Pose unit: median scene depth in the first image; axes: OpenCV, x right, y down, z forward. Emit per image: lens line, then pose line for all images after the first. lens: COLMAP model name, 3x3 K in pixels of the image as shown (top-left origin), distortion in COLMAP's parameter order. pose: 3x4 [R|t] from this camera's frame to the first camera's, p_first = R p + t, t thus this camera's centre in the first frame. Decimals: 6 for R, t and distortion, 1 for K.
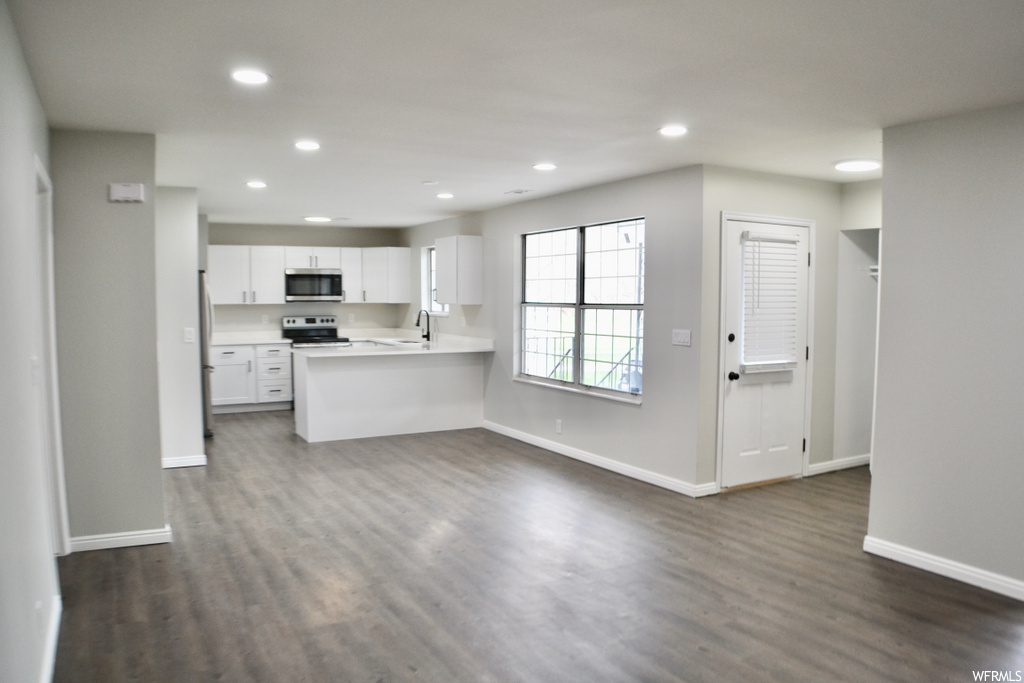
lens RADIAL K [[743.1, 0, 492.6], [0, 743.1, 357.3], [0, 0, 1]] dist [-0.156445, 0.000898]
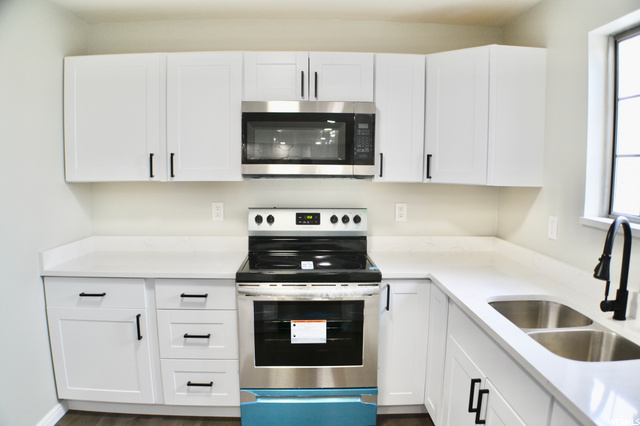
lens RADIAL K [[455.8, 0, 321.3], [0, 455.8, 222.5], [0, 0, 1]] dist [-0.148028, 0.009264]
pose [[0.902293, 0.058100, -0.427191, -0.164114], [-0.041062, 0.997954, 0.048999, -0.085363], [0.429164, -0.026670, 0.902833, 1.035545]]
